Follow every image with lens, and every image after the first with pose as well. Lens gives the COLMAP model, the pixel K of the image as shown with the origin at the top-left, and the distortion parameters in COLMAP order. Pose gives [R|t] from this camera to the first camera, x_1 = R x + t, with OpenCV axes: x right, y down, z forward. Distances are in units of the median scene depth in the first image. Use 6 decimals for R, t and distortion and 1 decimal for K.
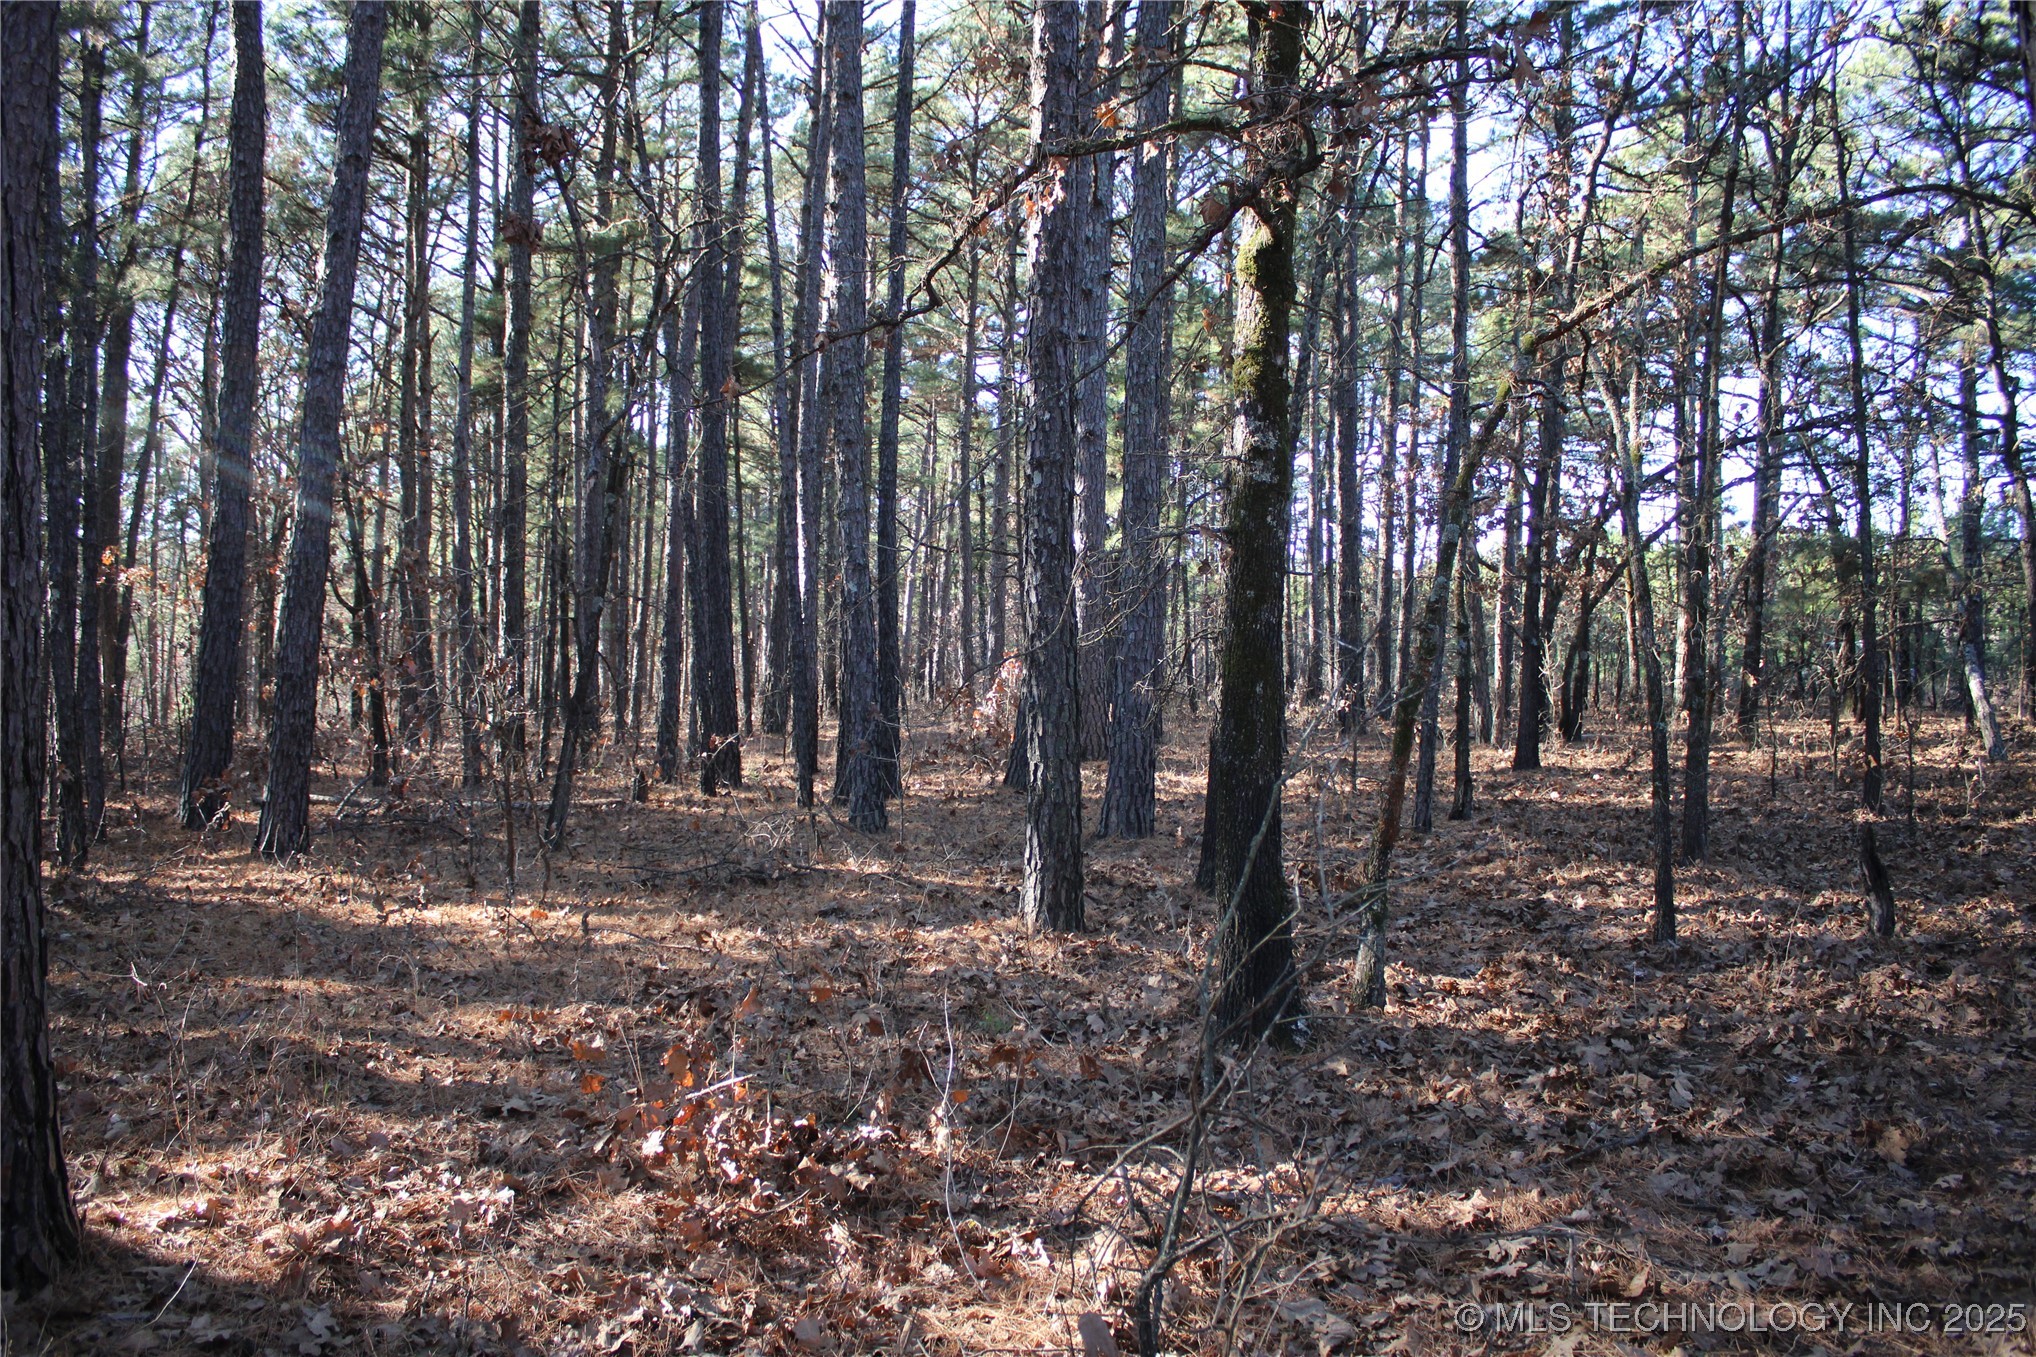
lens RADIAL K [[1695.3, 0, 1016.7], [0, 1695.3, 669.6], [0, 0, 1]] dist [-0.068298, 0.021676]
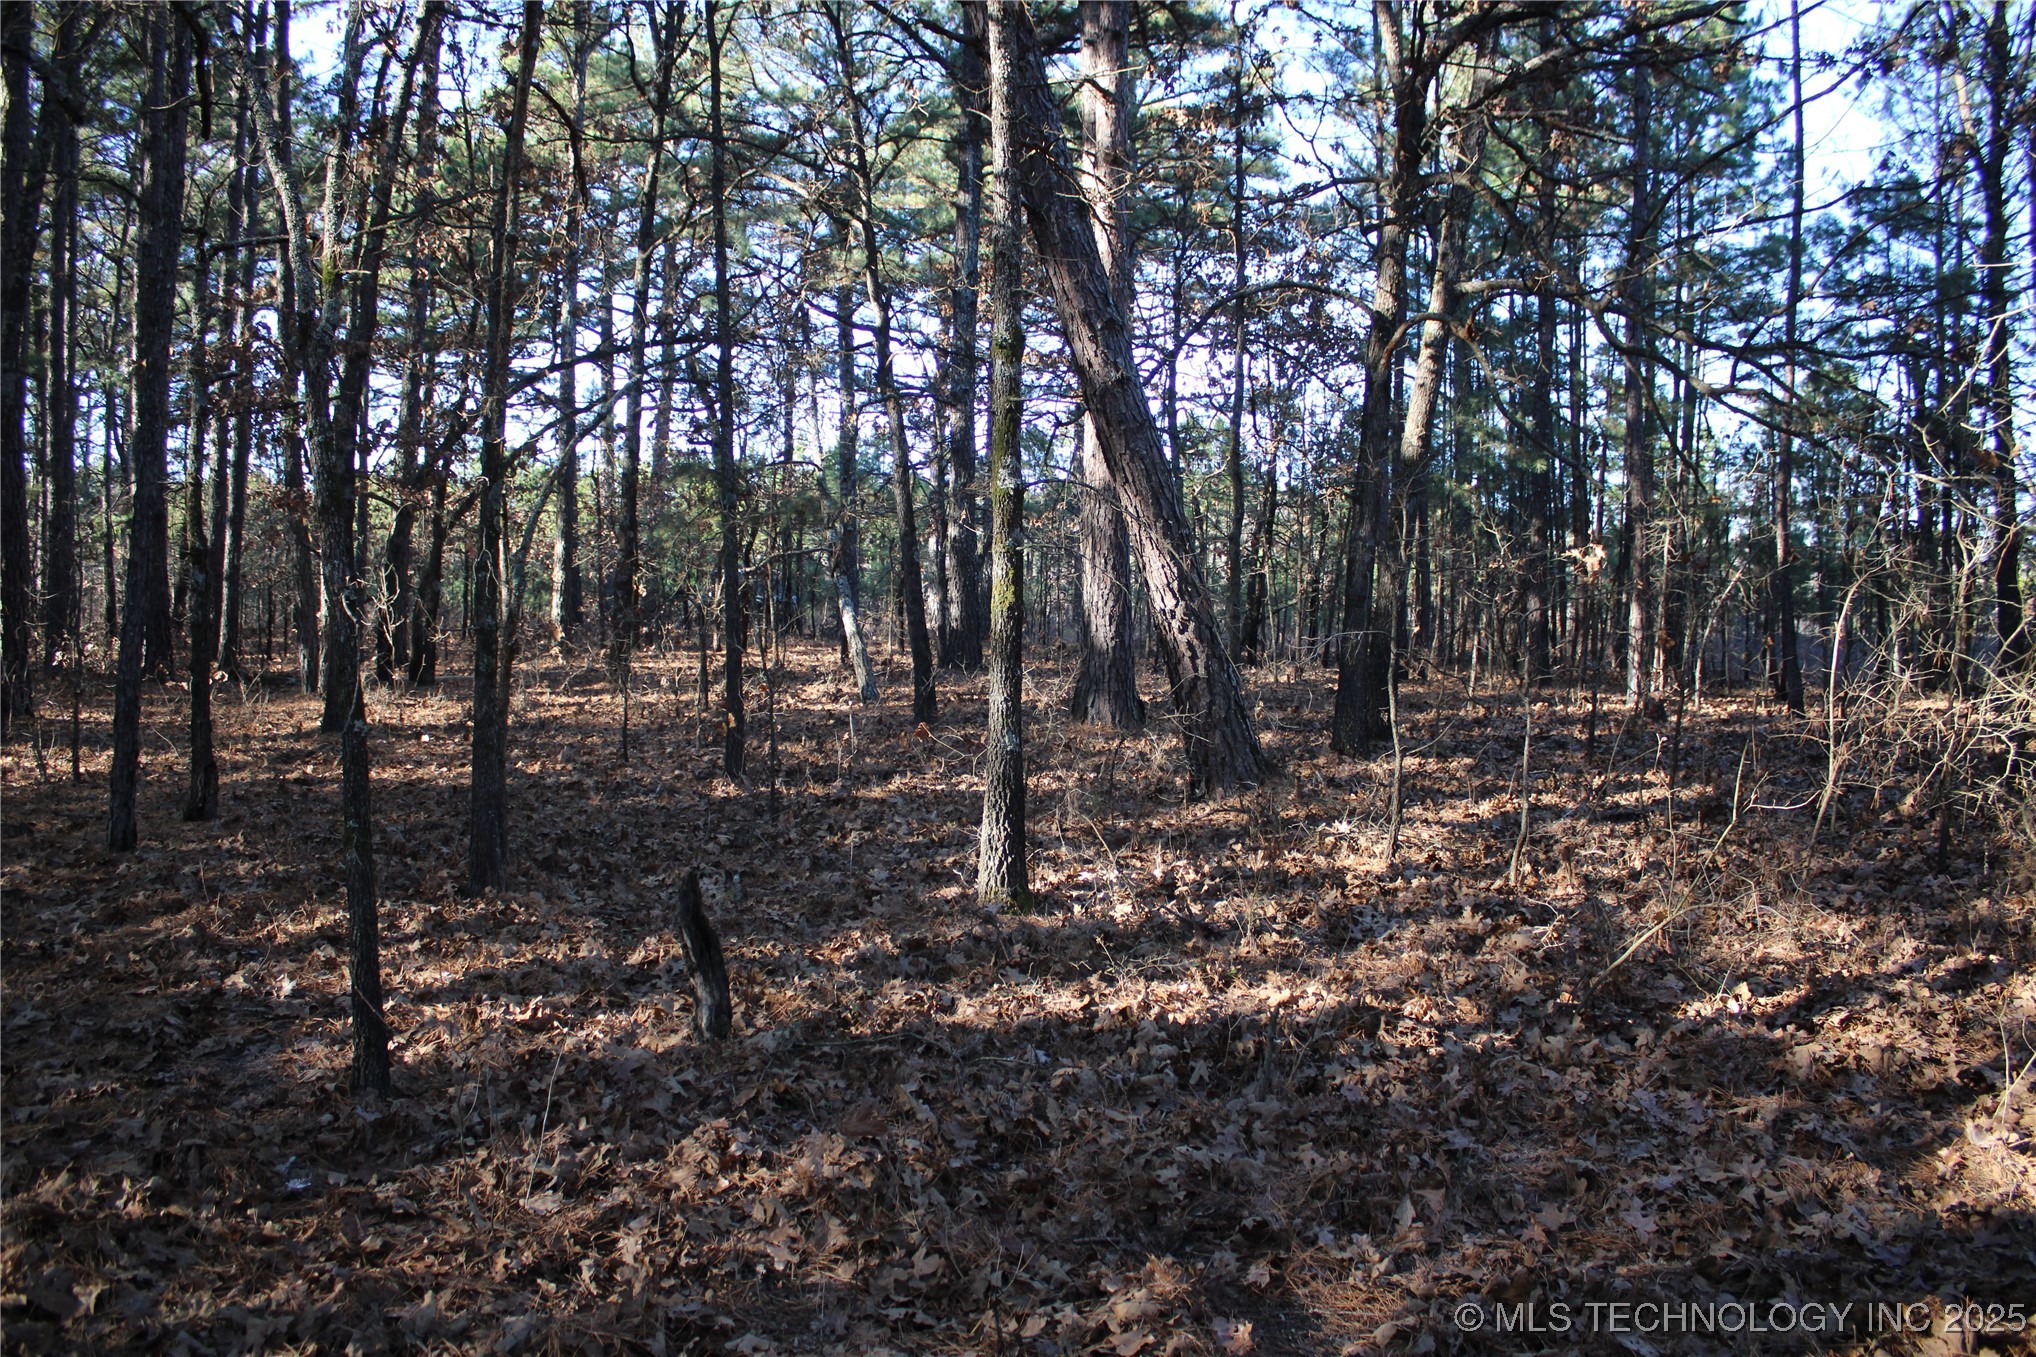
lens RADIAL K [[1695.3, 0, 1017.6], [0, 1695.3, 675.8], [0, 0, 1]] dist [-0.068298, 0.021676]
pose [[0.813338, -0.024871, 0.581260, 0.097175], [-0.003921, 0.998829, 0.048224, -0.004943], [-0.581778, -0.041501, 0.812288, 0.164812]]
